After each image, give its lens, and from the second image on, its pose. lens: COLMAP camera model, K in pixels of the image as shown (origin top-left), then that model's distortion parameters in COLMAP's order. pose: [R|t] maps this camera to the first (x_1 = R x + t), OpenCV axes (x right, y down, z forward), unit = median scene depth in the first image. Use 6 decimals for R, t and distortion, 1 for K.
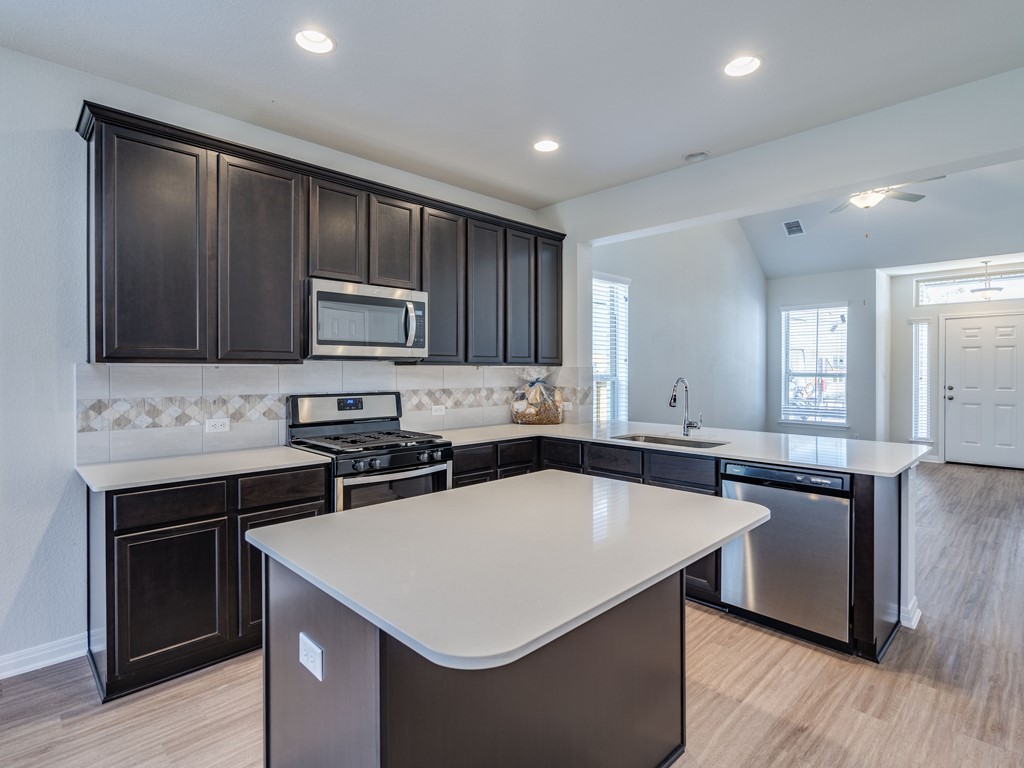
lens RADIAL K [[529.0, 0, 505.7], [0, 529.0, 377.5], [0, 0, 1]] dist [-0.004218, -0.000784]
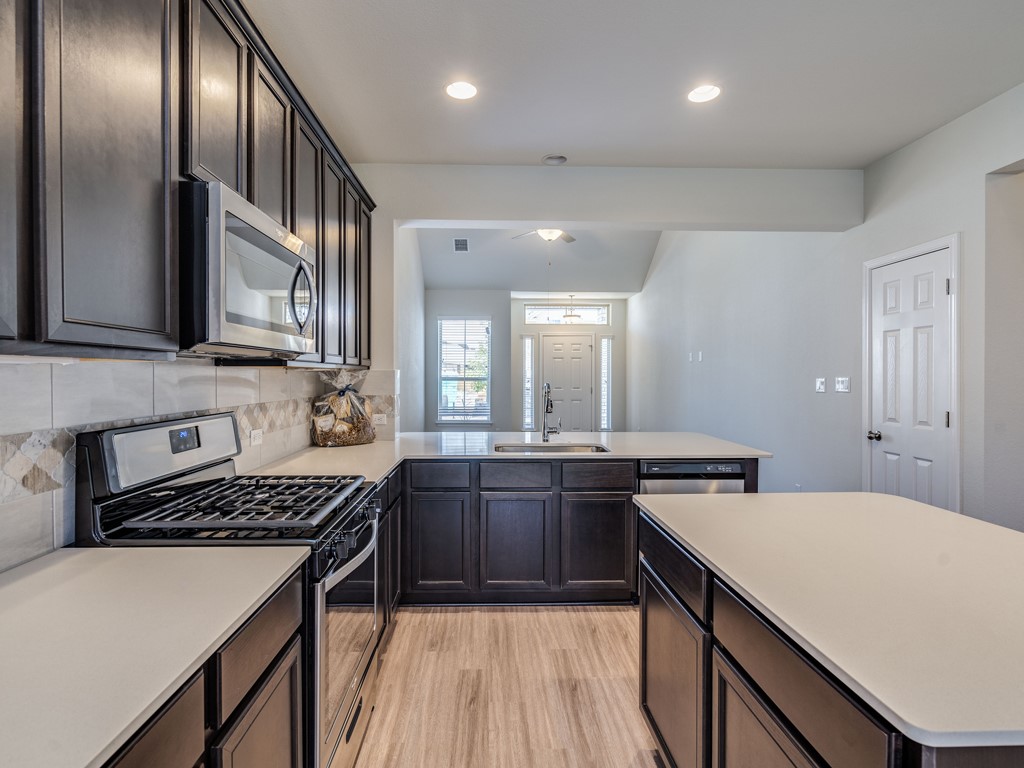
lens RADIAL K [[531.7, 0, 509.5], [0, 531.7, 380.3], [0, 0, 1]] dist [0.000078, 0.000663]
pose [[0.675016, -0.006435, 0.737775, -0.347539], [0.008895, 0.999960, 0.000584, -0.003580], [-0.737749, 0.006168, 0.675047, 0.309268]]
